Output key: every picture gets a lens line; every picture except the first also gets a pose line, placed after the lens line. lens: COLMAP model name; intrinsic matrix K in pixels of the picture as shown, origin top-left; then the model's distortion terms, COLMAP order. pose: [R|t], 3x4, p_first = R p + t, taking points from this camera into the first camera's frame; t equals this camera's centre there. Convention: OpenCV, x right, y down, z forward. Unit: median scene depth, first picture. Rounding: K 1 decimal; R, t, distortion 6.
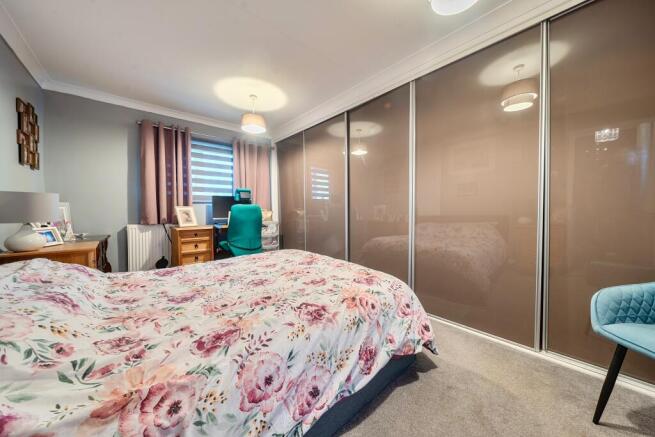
lens RADIAL K [[225.3, 0, 327.4], [0, 225.3, 215.0], [0, 0, 1]] dist [-0.002955, -0.000176]
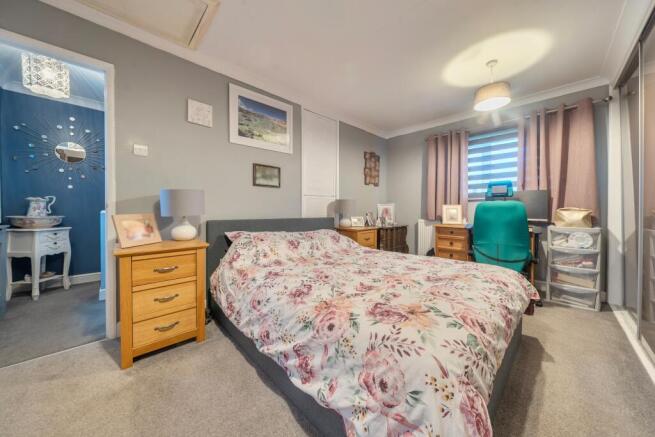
lens RADIAL K [[225.3, 0, 327.4], [0, 225.3, 215.0], [0, 0, 1]] dist [-0.002955, -0.000176]
pose [[0.039134, 0.030822, -0.998758, 0.469536], [-0.028027, 0.999165, 0.029736, -0.006842], [0.998841, 0.026828, 0.039965, 0.450516]]
